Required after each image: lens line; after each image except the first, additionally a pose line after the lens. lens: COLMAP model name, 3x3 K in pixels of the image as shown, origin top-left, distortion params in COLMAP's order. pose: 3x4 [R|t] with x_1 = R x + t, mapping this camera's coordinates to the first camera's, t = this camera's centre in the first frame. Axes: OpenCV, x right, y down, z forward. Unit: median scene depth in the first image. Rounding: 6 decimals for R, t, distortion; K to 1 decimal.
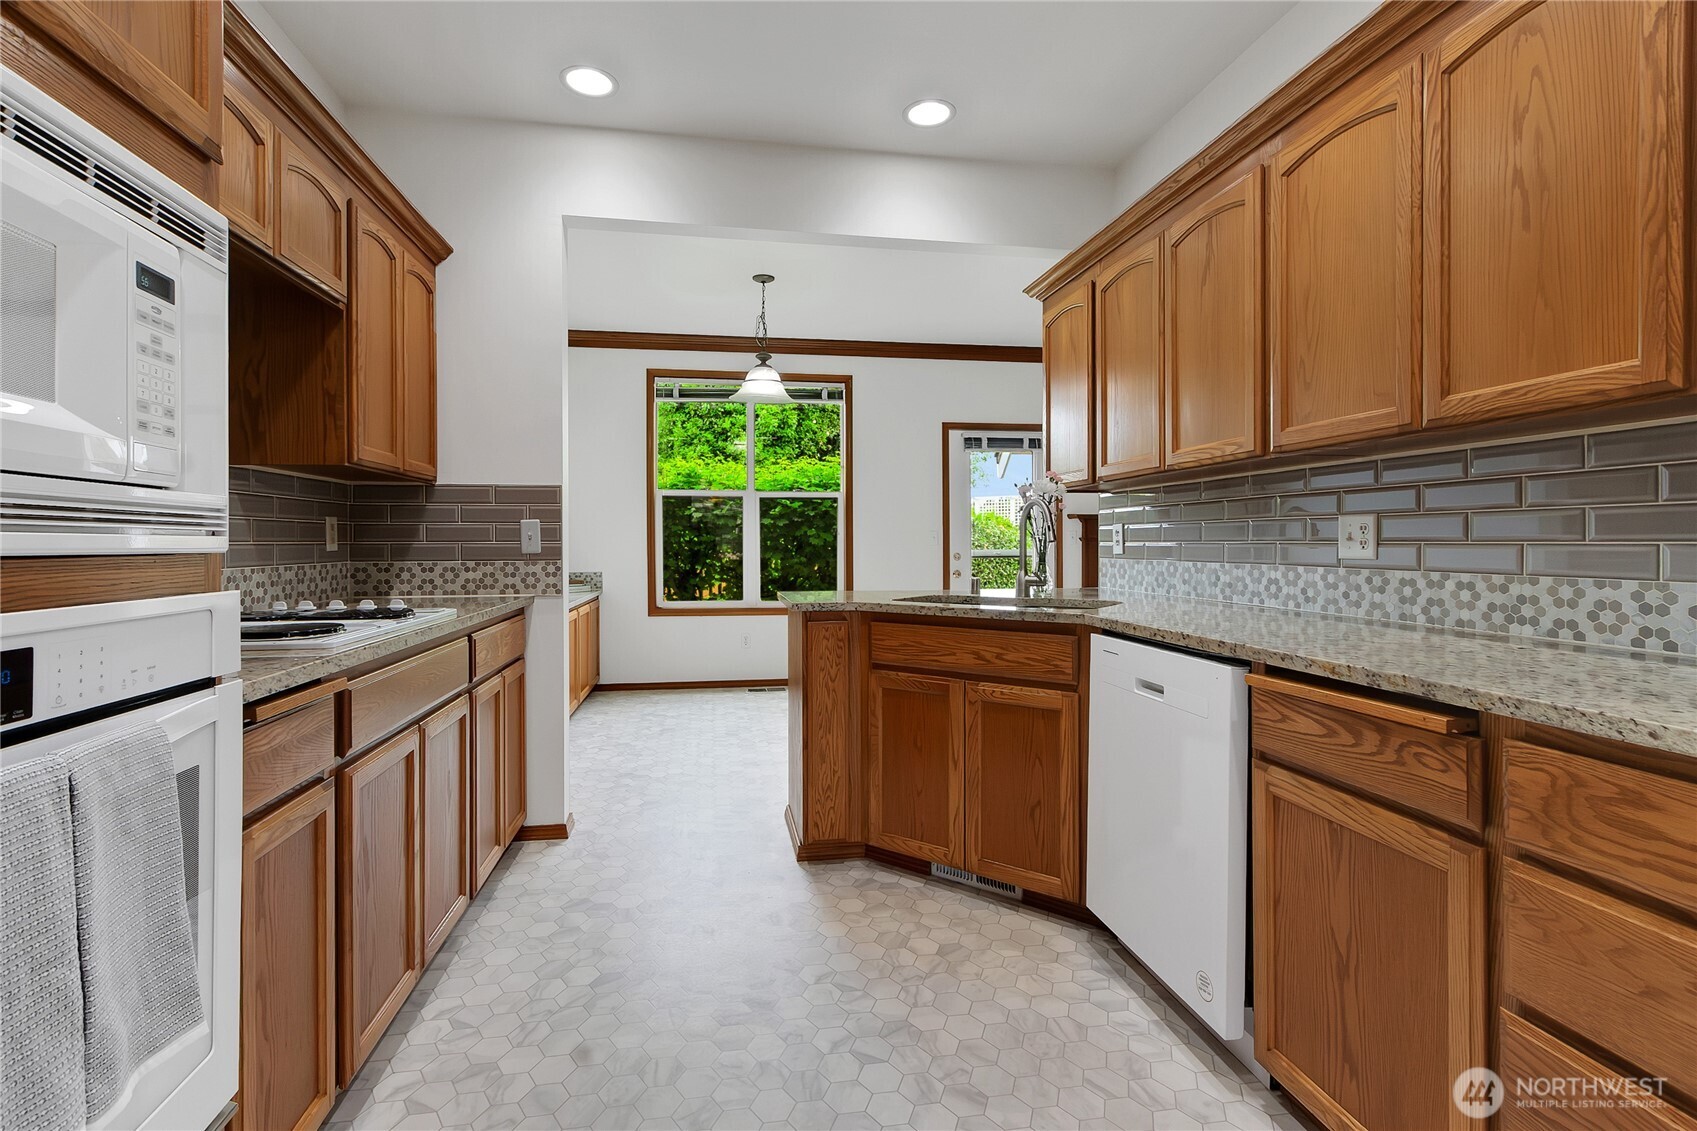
lens RADIAL K [[792.9, 0, 852.2], [0, 792.9, 551.0], [0, 0, 1]] dist [0.001897, 0.000601]
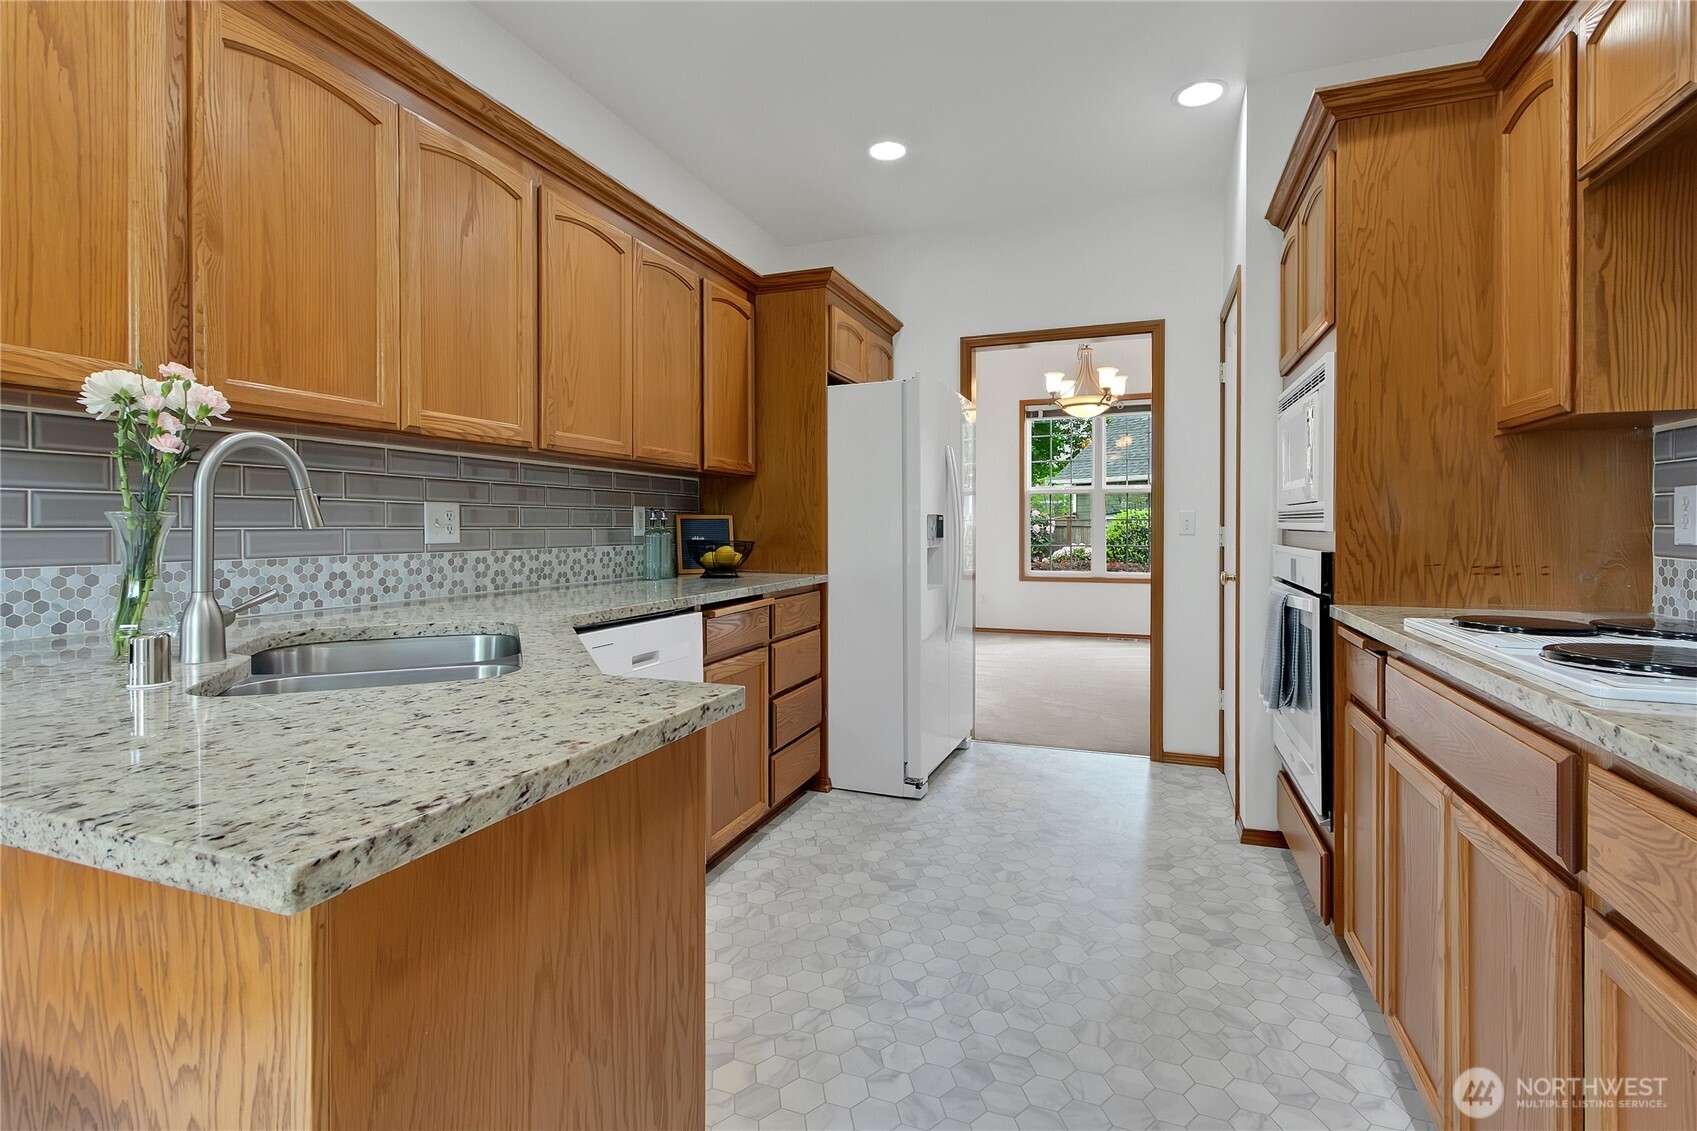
lens RADIAL K [[792.9, 0, 849.3], [0, 792.9, 524.7], [0, 0, 1]] dist [0.001897, 0.000601]
pose [[-0.863756, -0.005930, 0.503875, -0.420670], [-0.001118, 0.999951, 0.009851, -0.028704], [-0.503909, 0.007946, -0.863720, 1.777044]]
